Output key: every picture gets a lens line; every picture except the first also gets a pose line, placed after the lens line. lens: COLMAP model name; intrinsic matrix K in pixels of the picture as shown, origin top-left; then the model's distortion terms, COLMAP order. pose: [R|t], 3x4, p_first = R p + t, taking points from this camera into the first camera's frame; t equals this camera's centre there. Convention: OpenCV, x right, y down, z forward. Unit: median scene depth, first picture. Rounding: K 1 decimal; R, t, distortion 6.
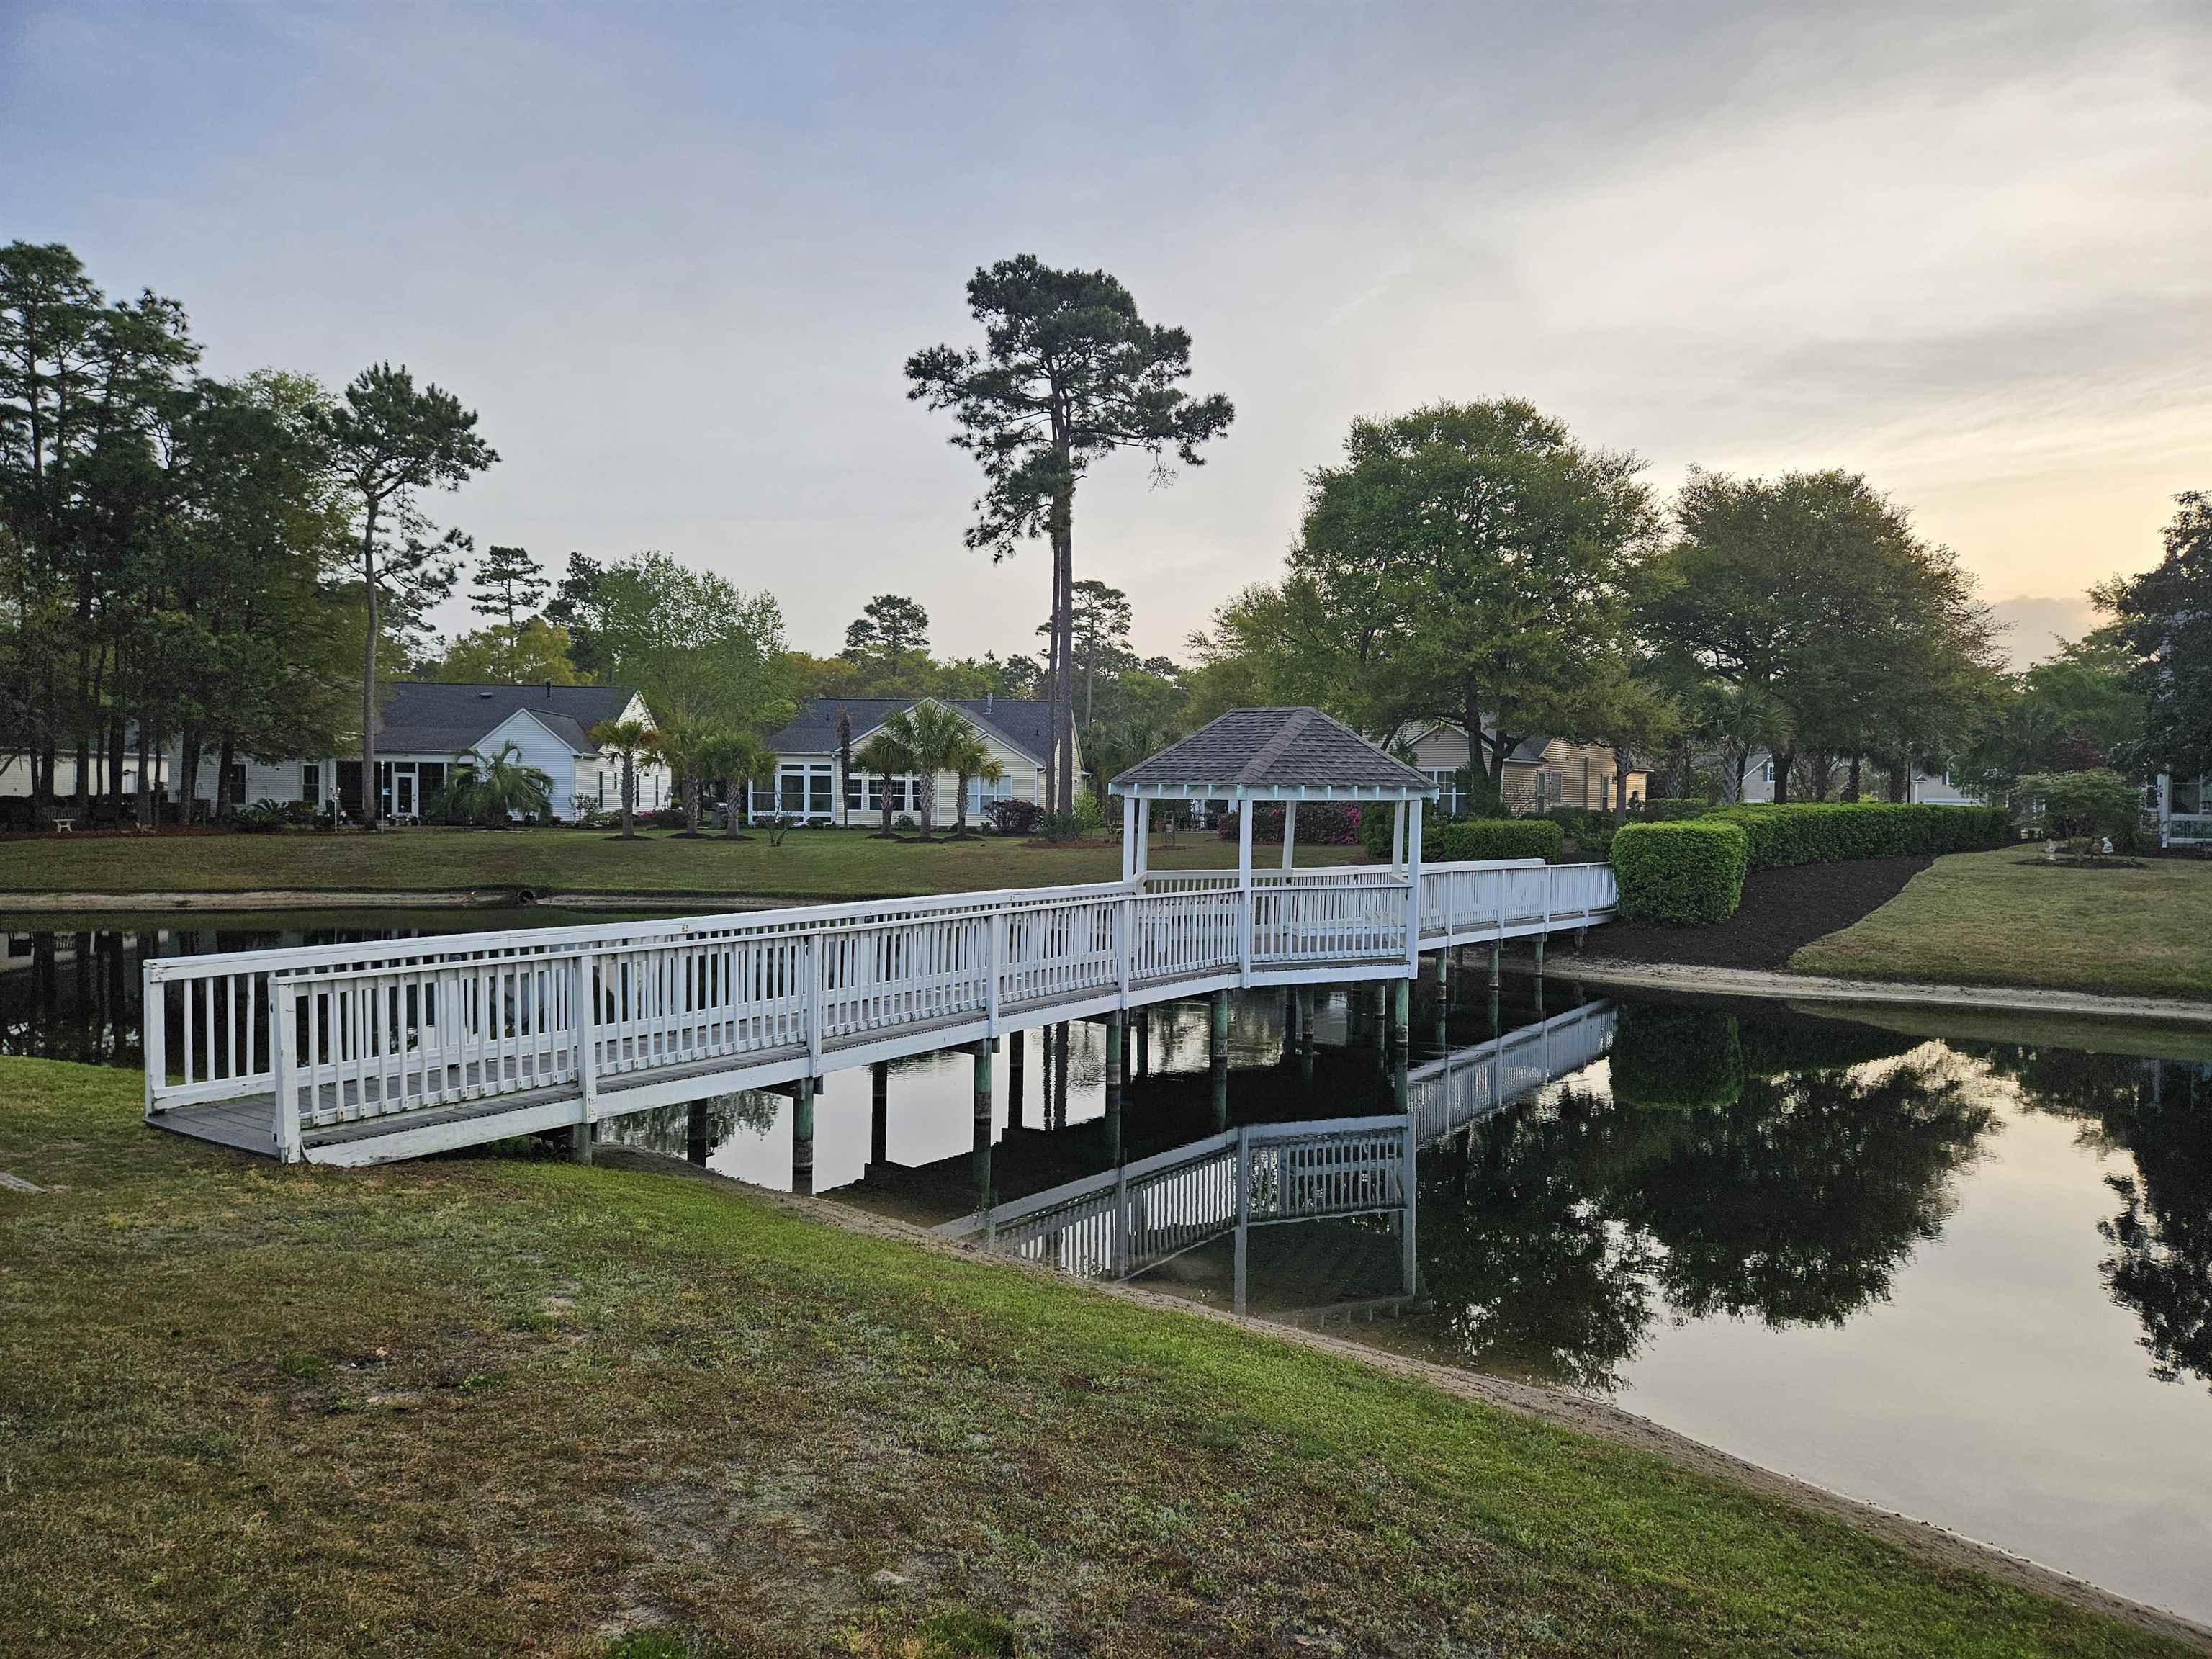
lens RADIAL K [[1482.1, 0, 1119.4], [0, 1482.1, 843.5], [0, 0, 1]] dist [0.064921, -0.041185]
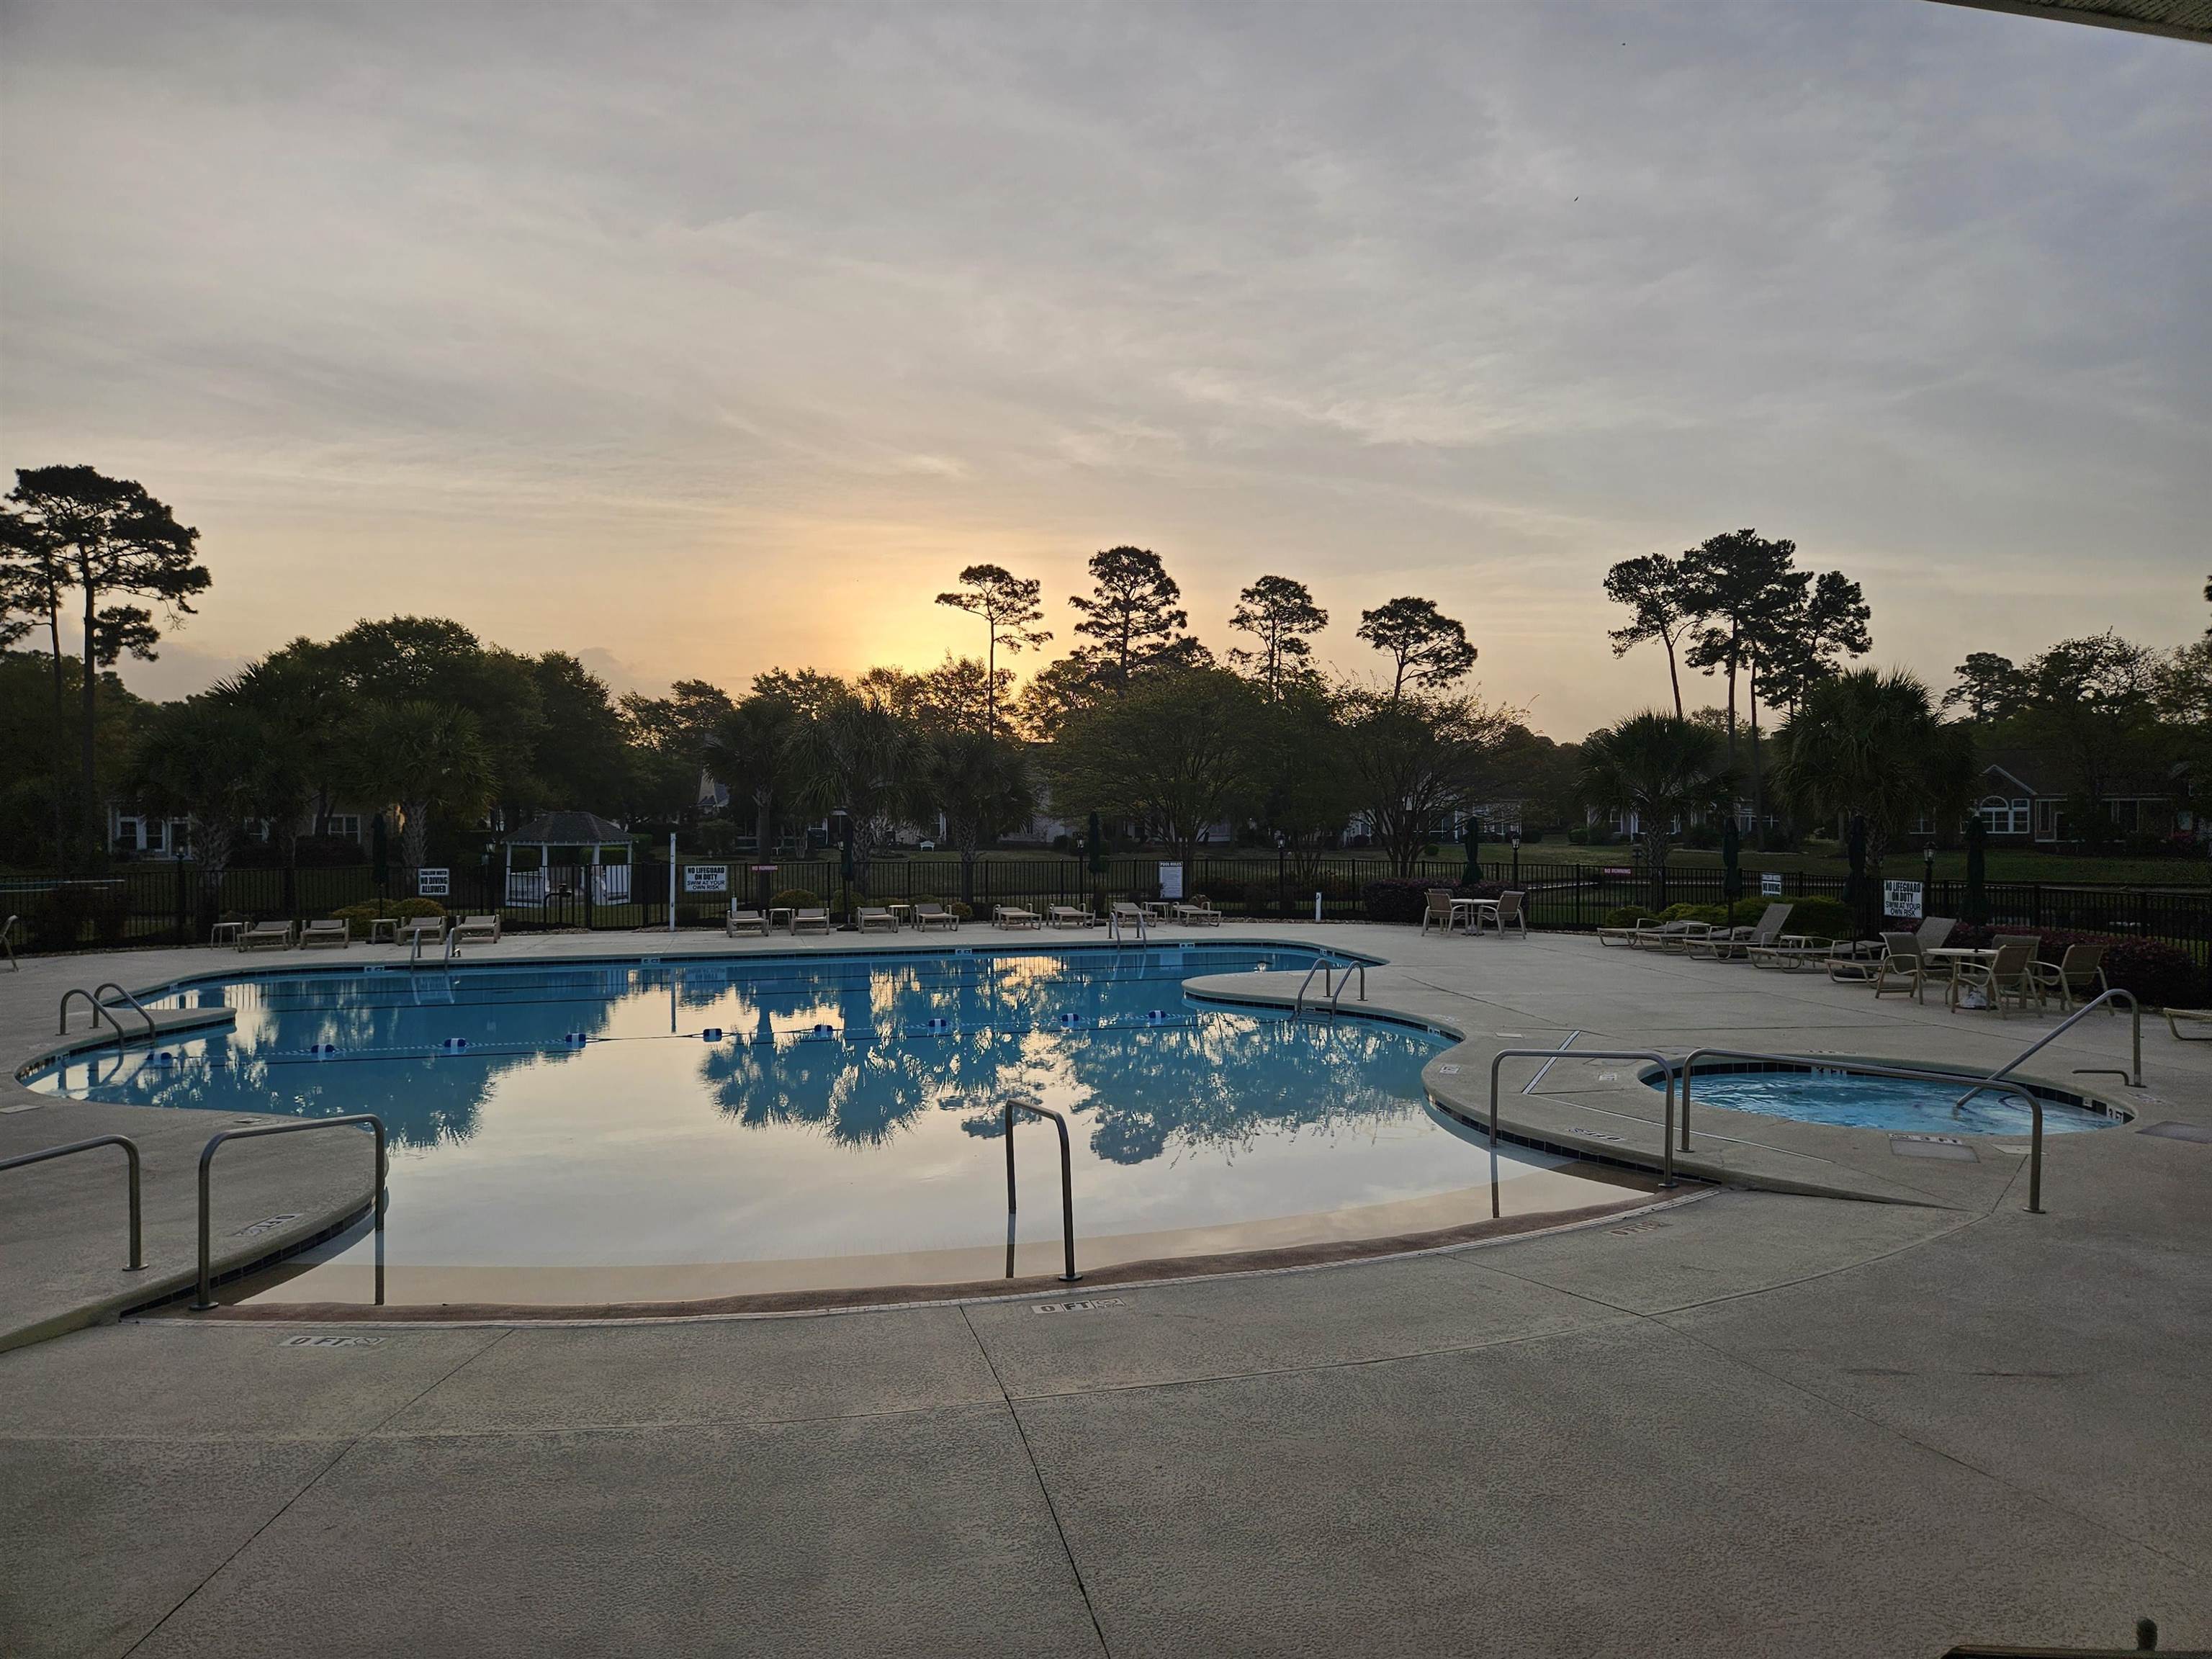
lens RADIAL K [[1482.1, 0, 1119.7], [0, 1482.1, 838.0], [0, 0, 1]] dist [0.064921, -0.041185]
pose [[0.551725, -0.025965, 0.833622, -0.712461], [0.035656, 0.999336, 0.007527, -0.011544], [-0.833264, 0.025571, 0.552284, -0.601545]]
